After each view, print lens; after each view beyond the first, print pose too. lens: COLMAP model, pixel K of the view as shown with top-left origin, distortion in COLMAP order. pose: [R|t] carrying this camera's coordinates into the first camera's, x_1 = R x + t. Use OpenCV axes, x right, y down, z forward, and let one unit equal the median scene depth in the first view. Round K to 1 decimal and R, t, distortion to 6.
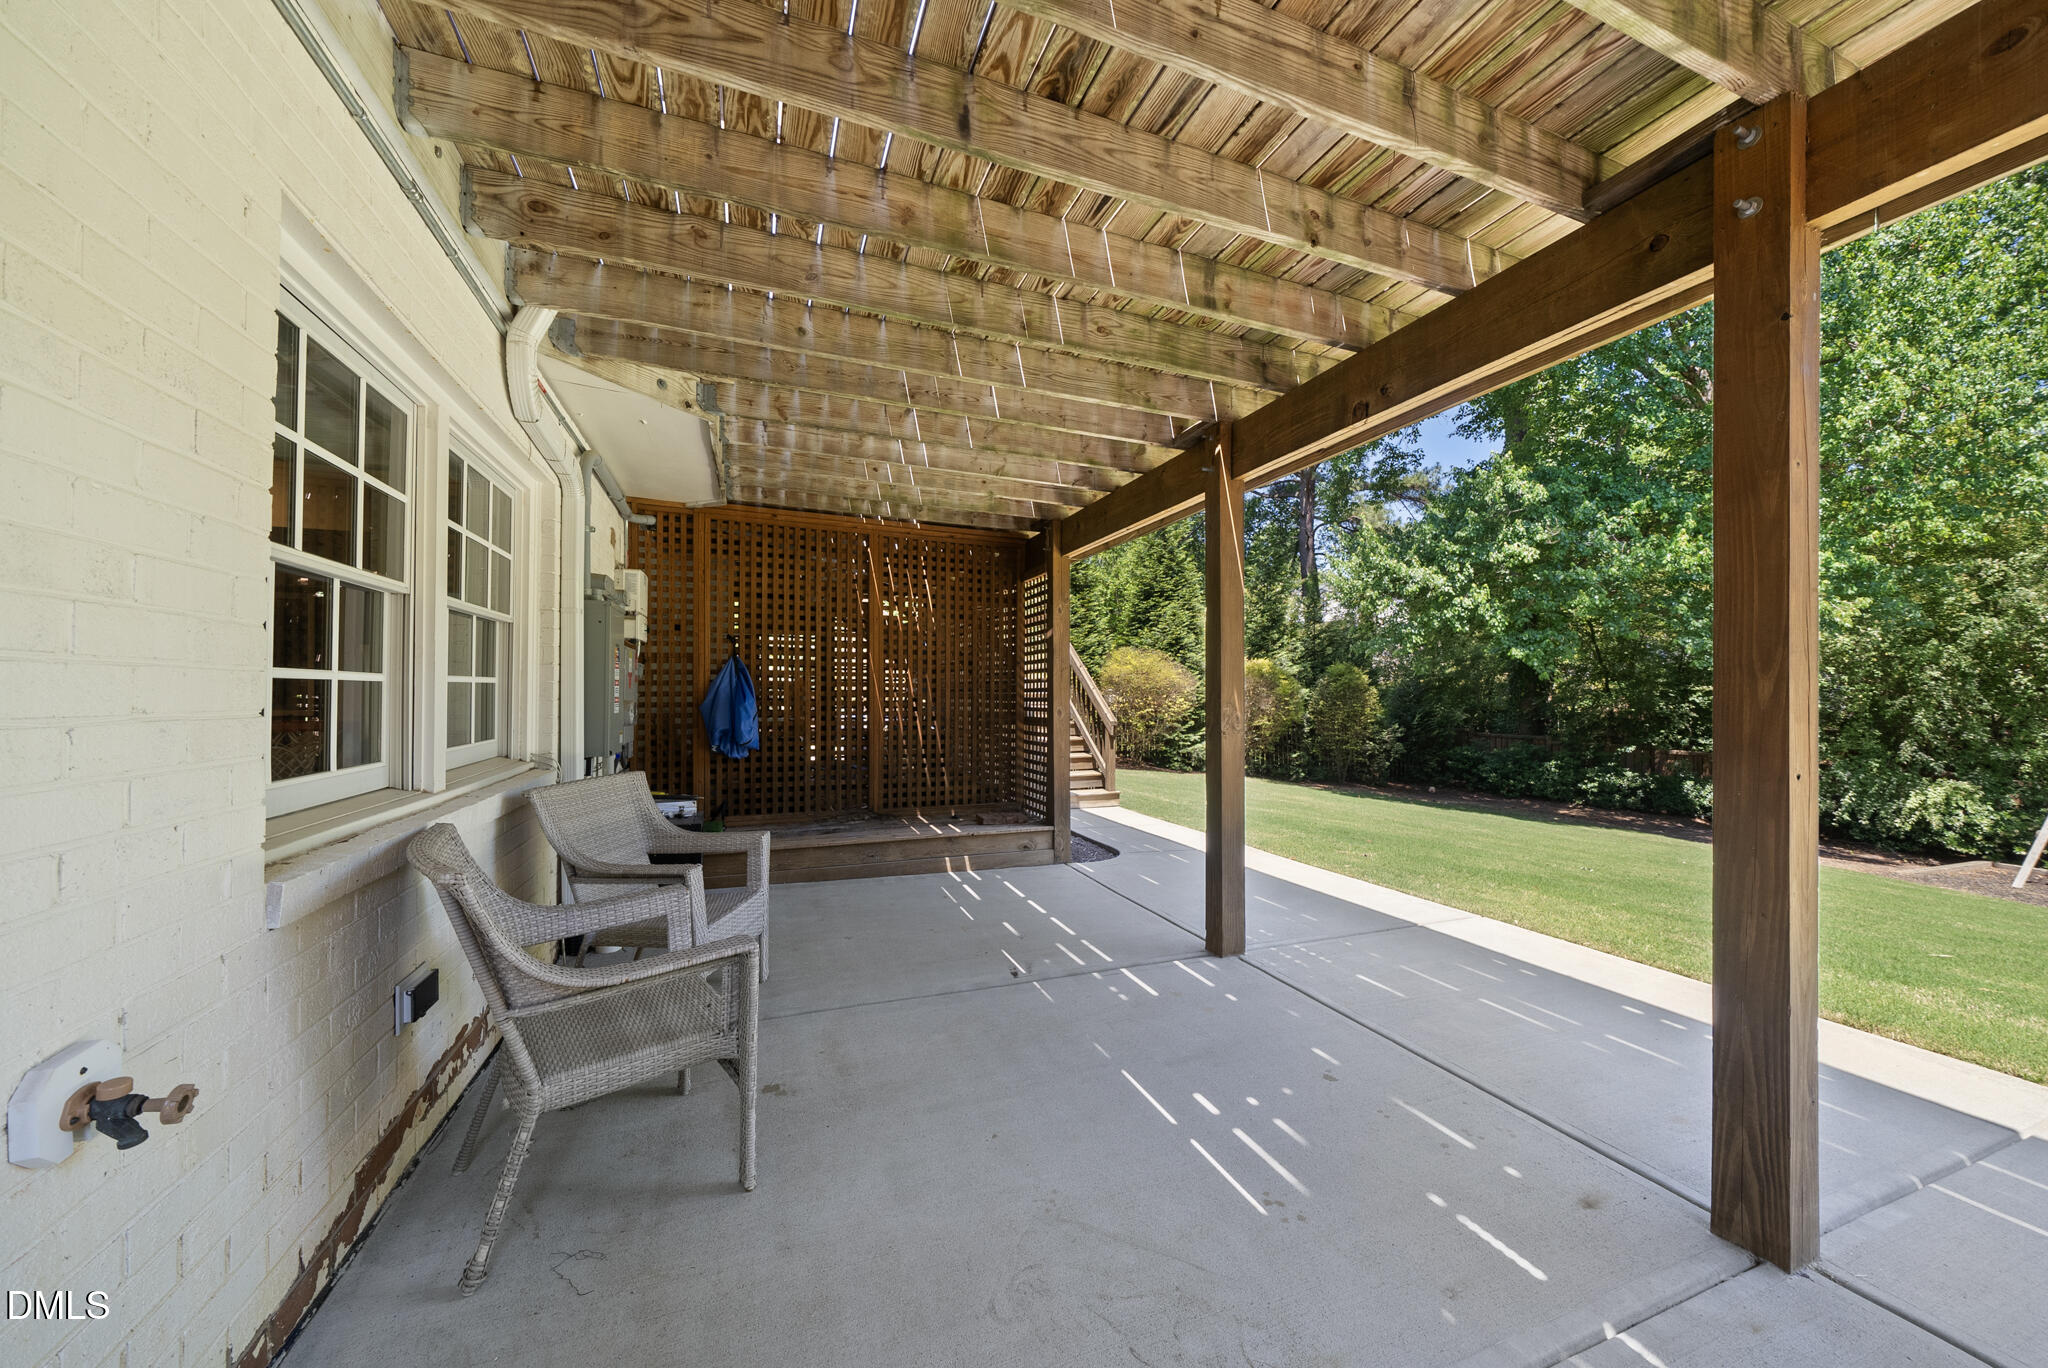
lens RADIAL K [[712.0, 0, 1023.0], [0, 712.0, 691.2], [0, 0, 1]] dist [-0.006136, -0.000044]
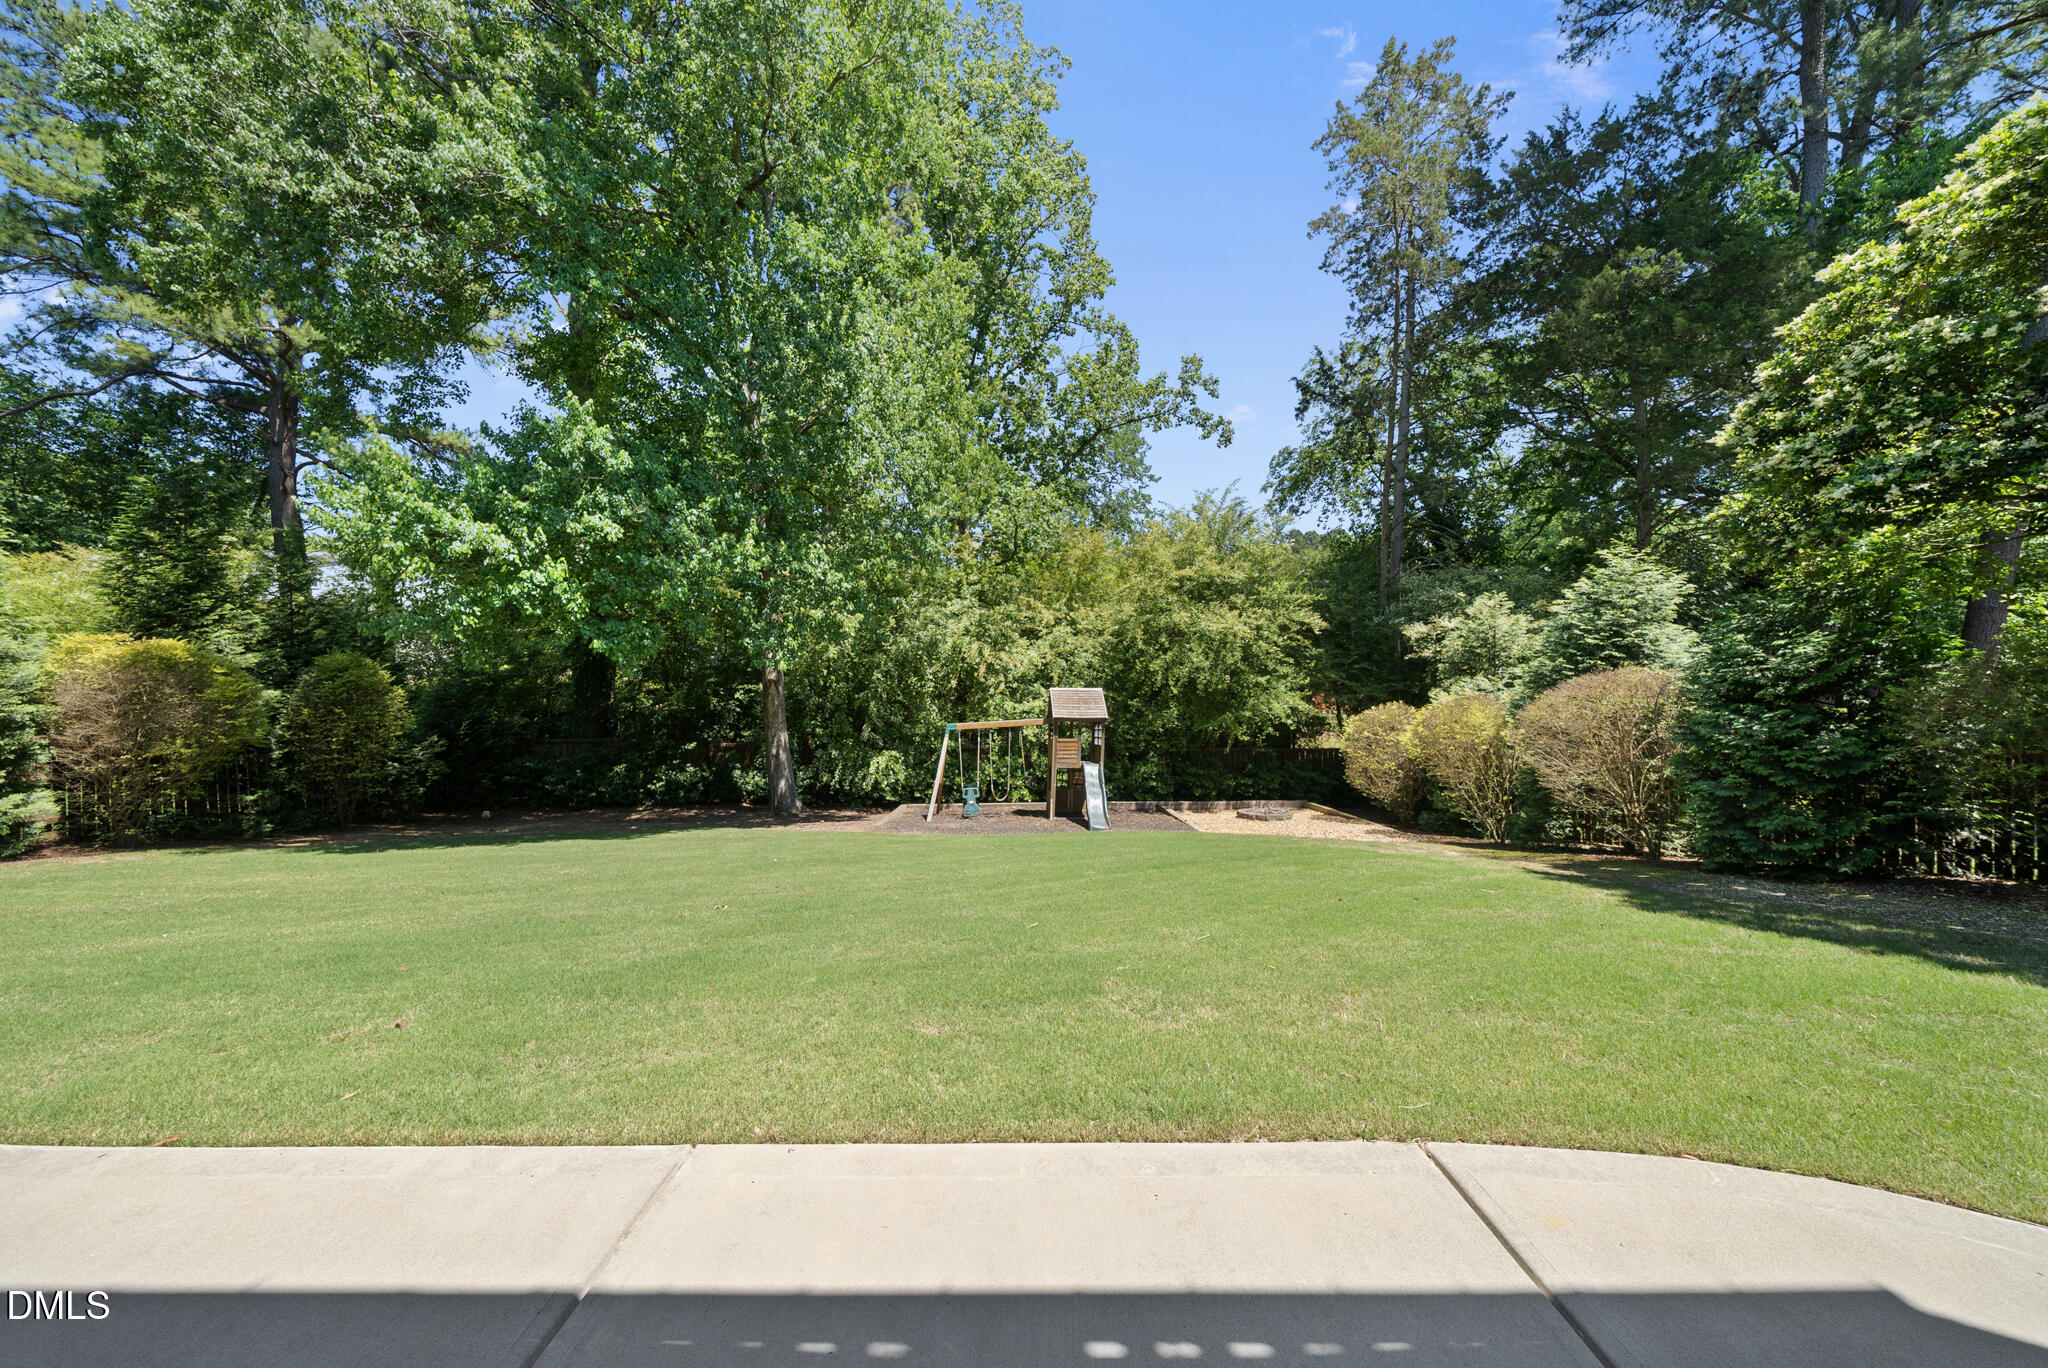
lens RADIAL K [[712.0, 0, 1020.1], [0, 712.0, 690.5], [0, 0, 1]] dist [-0.006136, -0.000044]
pose [[0.381811, -0.008997, 0.924197, 0.099599], [0.011031, 0.999926, 0.005177, 0.001202], [-0.924175, 0.008218, 0.381882, 0.204389]]
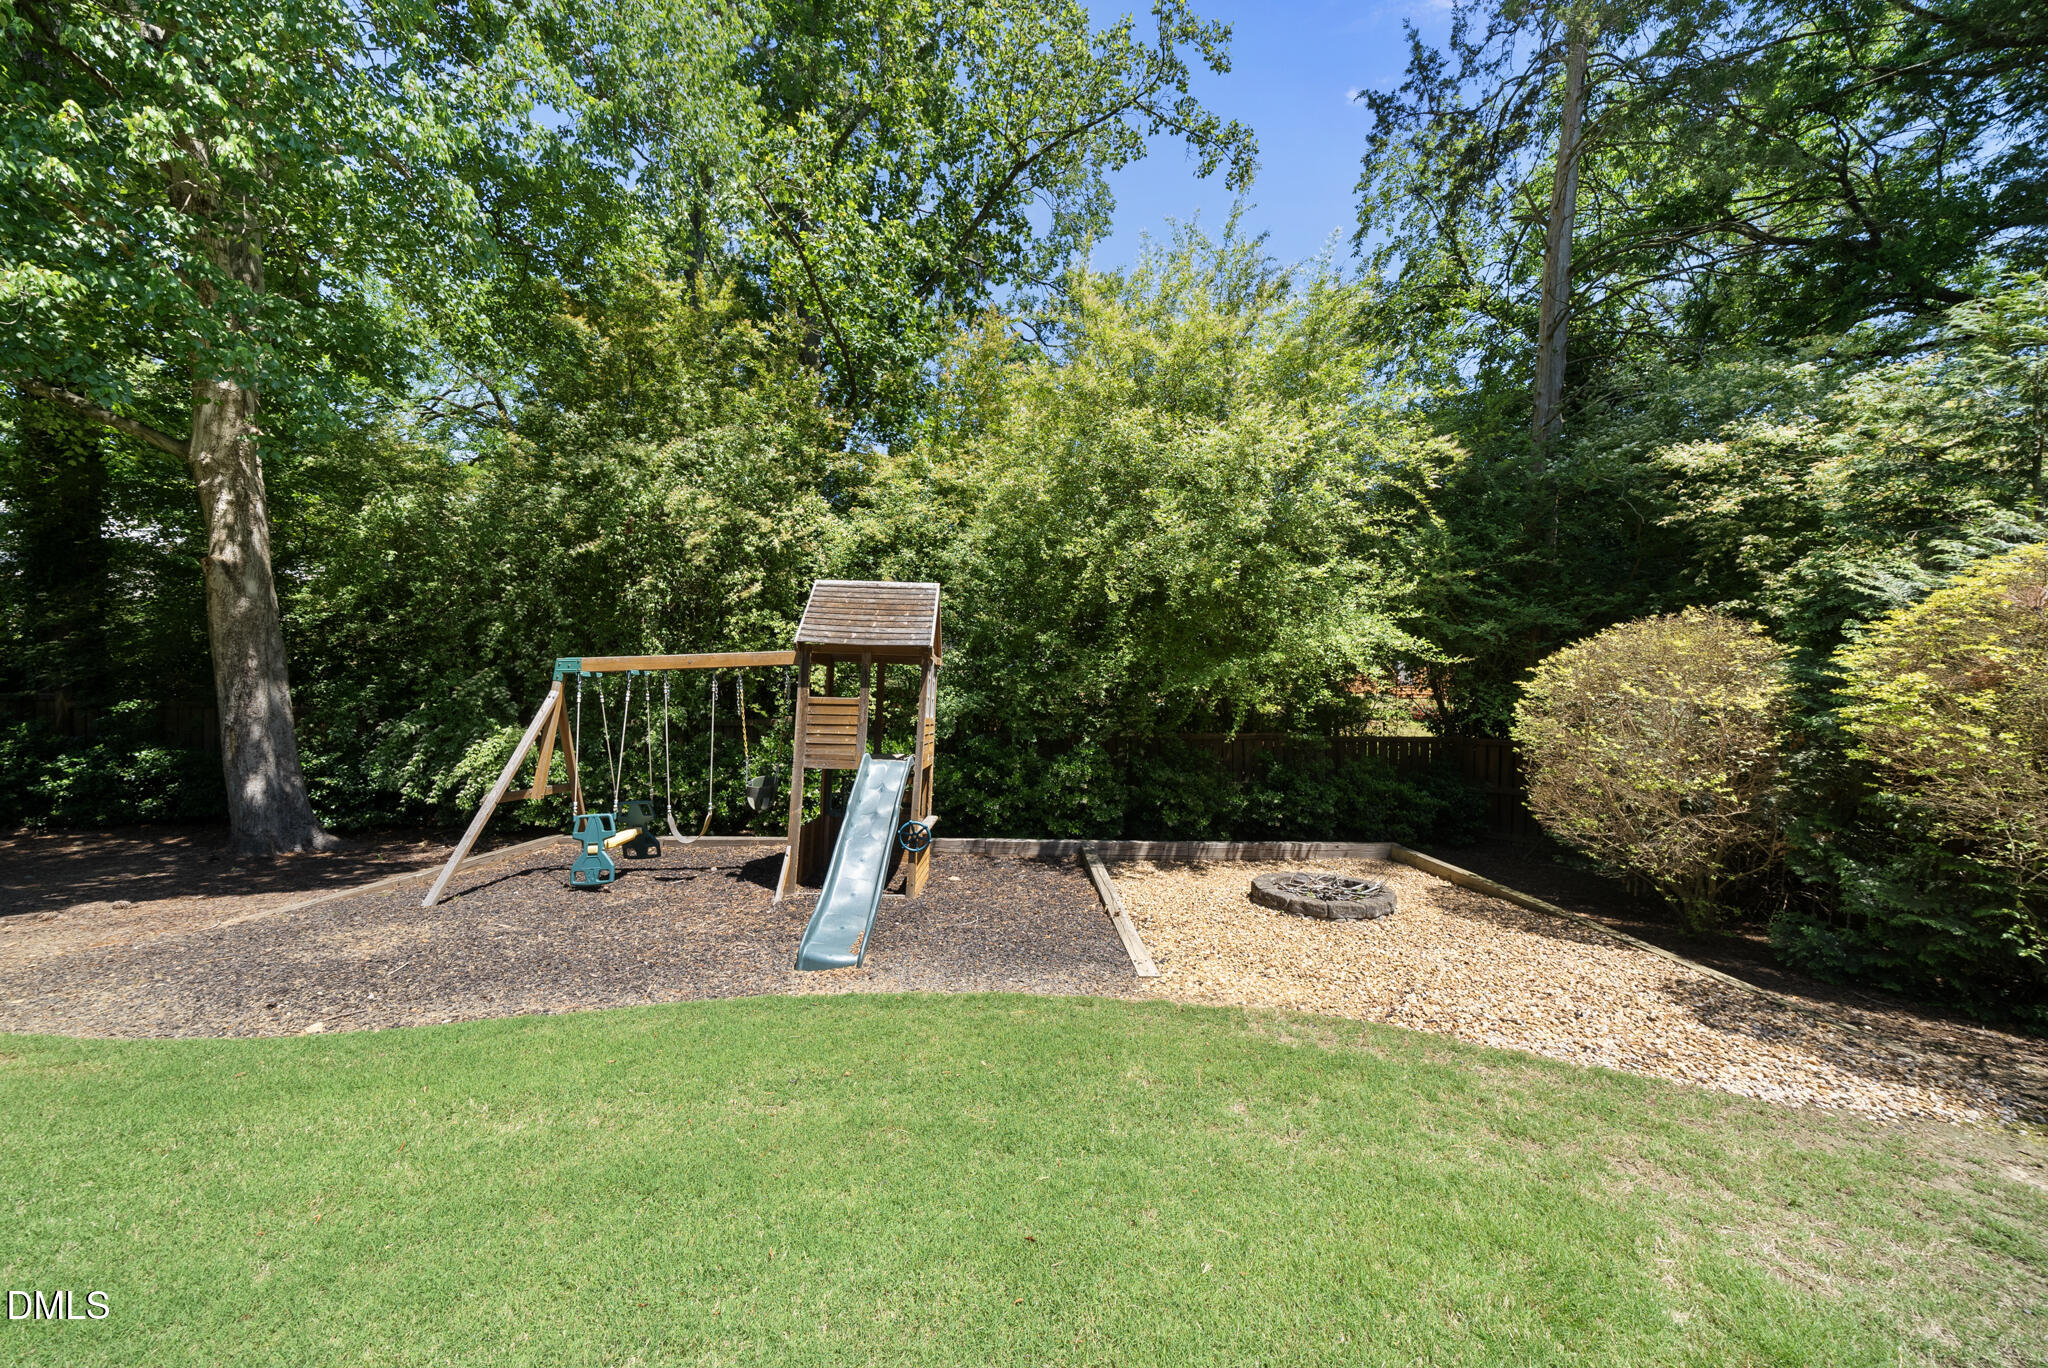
lens RADIAL K [[712.0, 0, 1018.6], [0, 712.0, 687.9], [0, 0, 1]] dist [-0.006136, -0.000044]
pose [[0.398771, -0.011948, 0.916973, 0.882516], [-0.005230, 0.999869, 0.015303, 0.079389], [-0.917036, -0.010899, 0.398656, 0.284782]]
